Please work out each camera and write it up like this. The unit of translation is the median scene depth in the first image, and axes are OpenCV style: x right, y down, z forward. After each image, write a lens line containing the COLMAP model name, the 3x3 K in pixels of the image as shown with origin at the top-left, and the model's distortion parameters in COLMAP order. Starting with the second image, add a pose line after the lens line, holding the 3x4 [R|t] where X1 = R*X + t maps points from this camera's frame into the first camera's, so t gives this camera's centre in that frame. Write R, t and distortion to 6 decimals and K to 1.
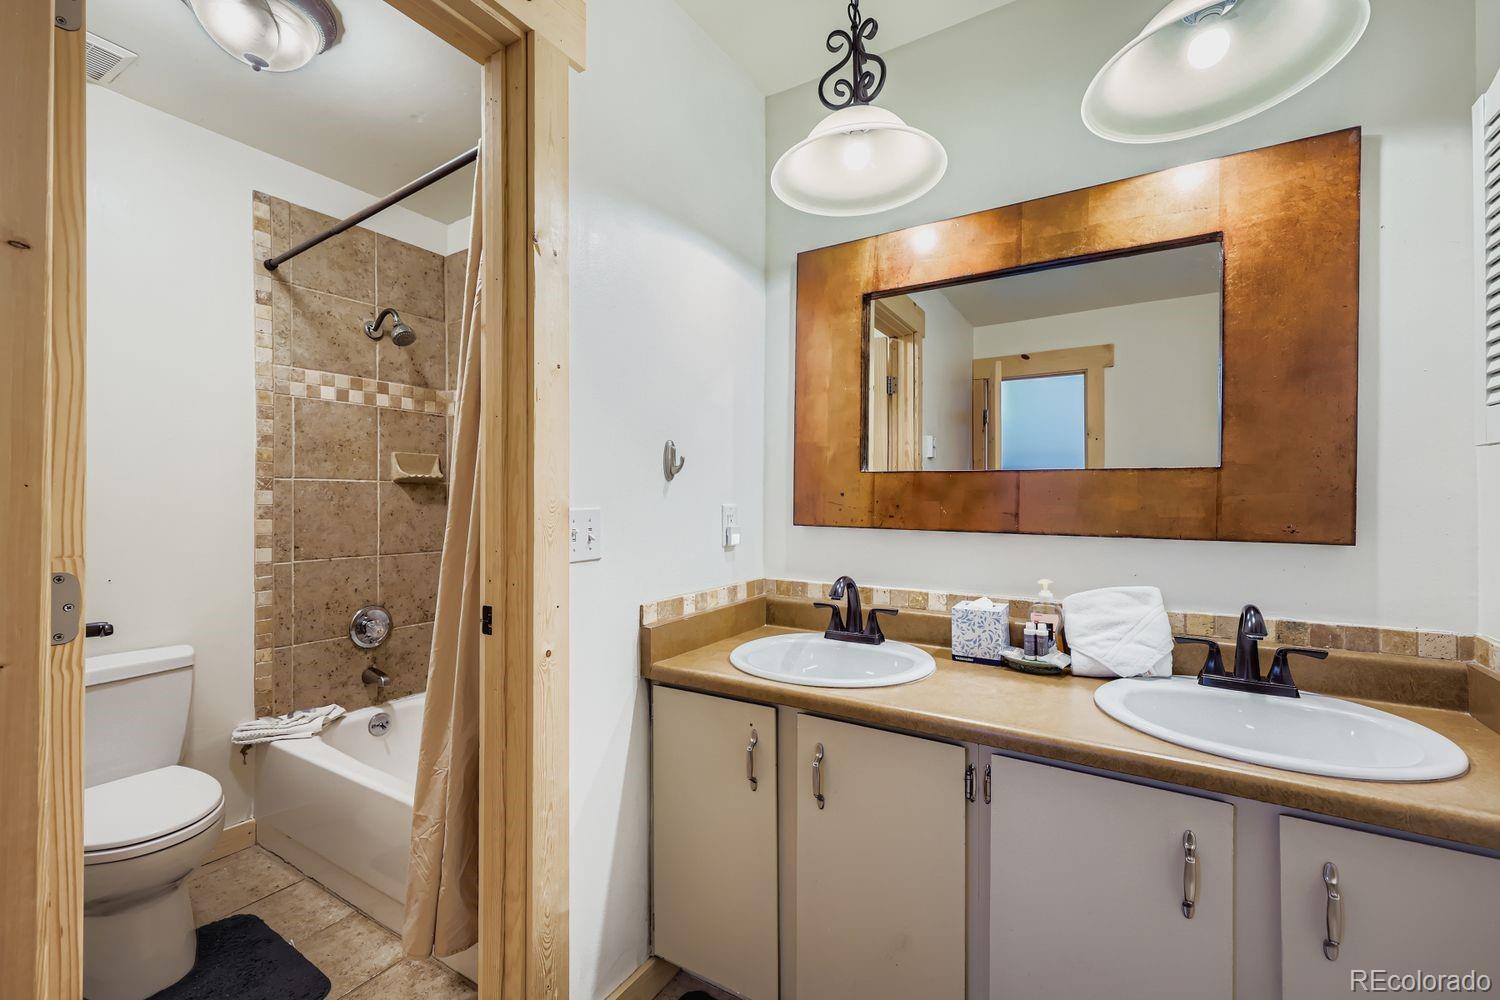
lens RADIAL K [[642.0, 0, 743.4], [0, 642.0, 499.9], [0, 0, 1]] dist [0.005080, -0.001100]
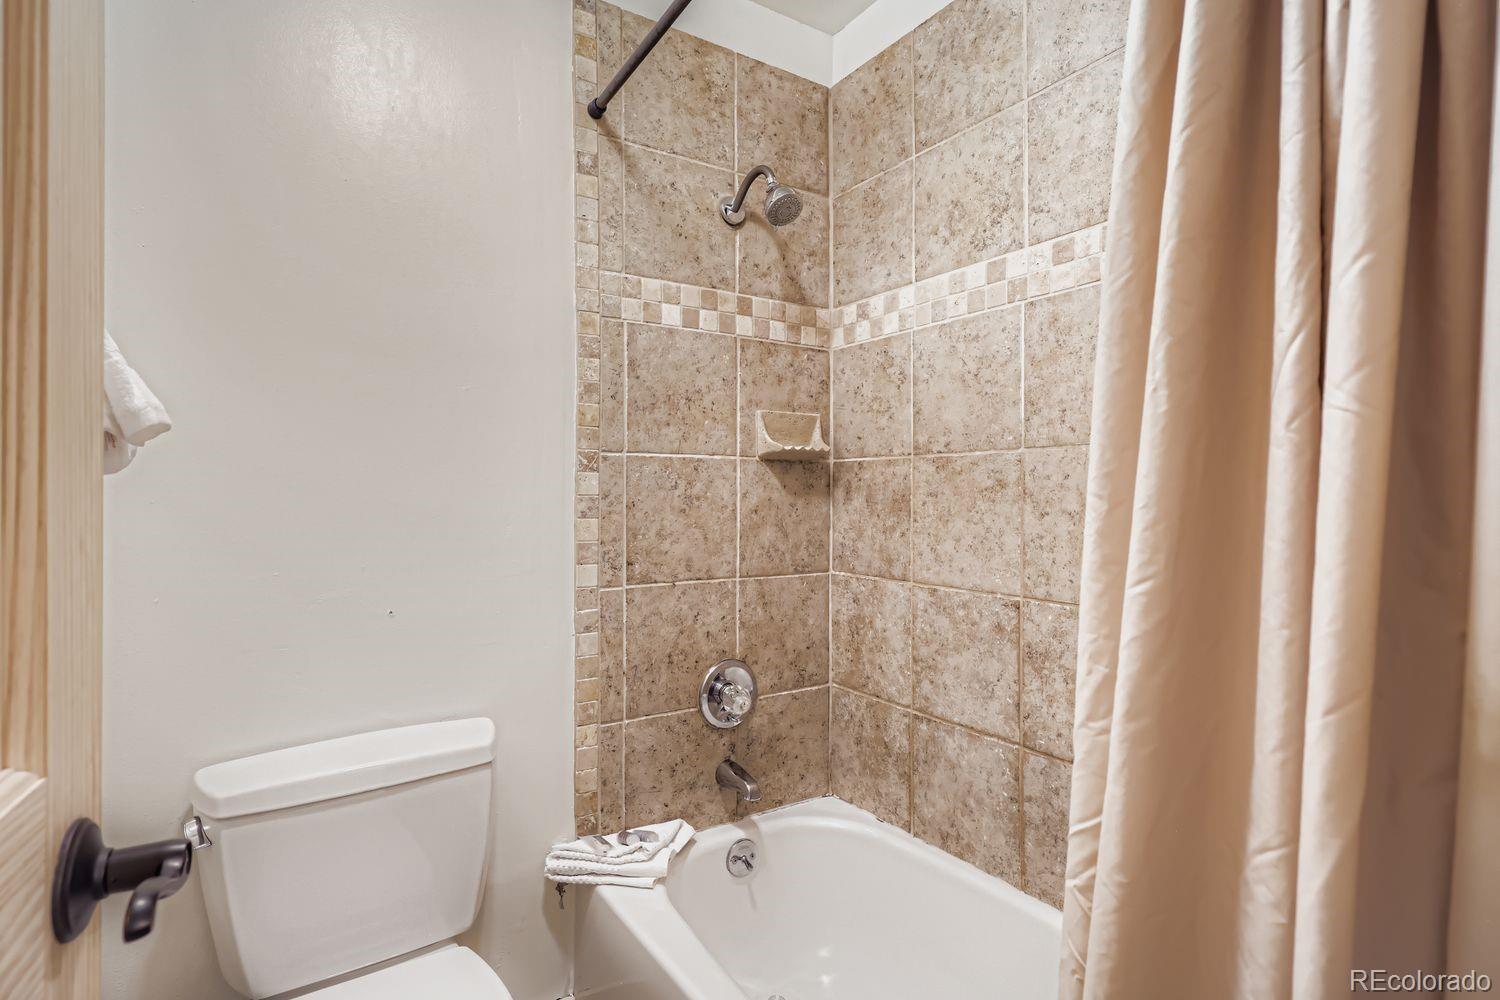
lens RADIAL K [[770.6, 0, 746.7], [0, 770.6, 491.1], [0, 0, 1]] dist [0.013265, -0.000954]
pose [[0.911230, 0.001608, -0.411894, -0.309315], [-0.001459, 0.999999, 0.000676, 0.003060], [0.411895, -0.000015, 0.911231, 0.399521]]
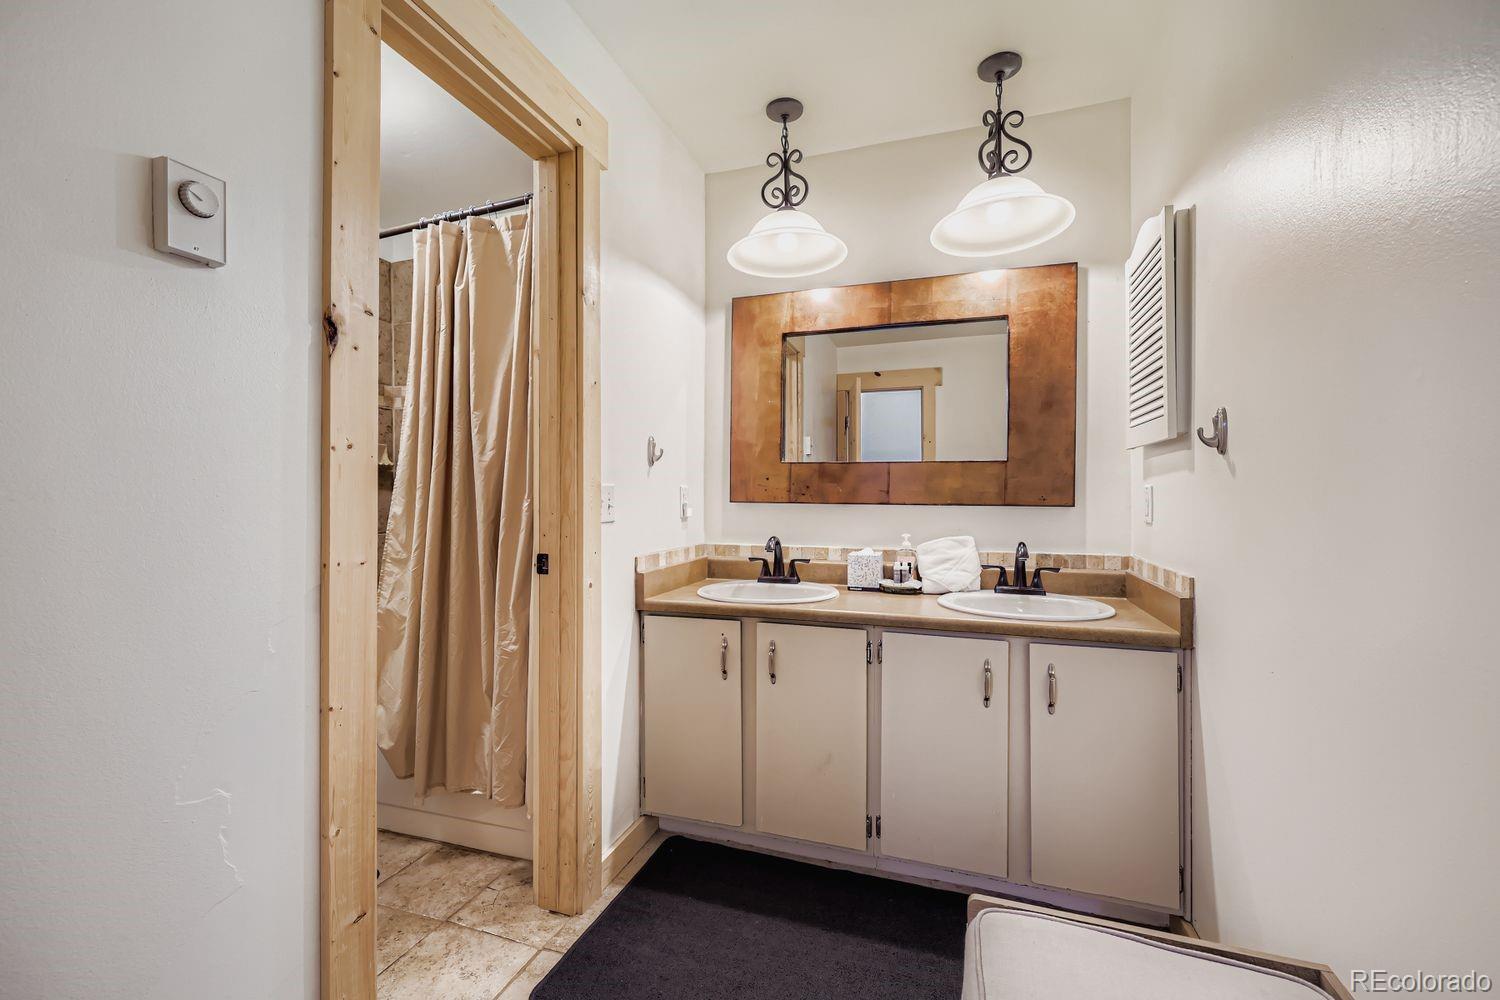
lens RADIAL K [[642.0, 0, 749.7], [0, 642.0, 501.9], [0, 0, 1]] dist [0.005080, -0.001100]
pose [[0.971754, -0.002749, 0.235980, -0.174645], [0.001212, 0.999977, 0.006658, 0.027079], [-0.235993, -0.006183, 0.971735, -0.271527]]
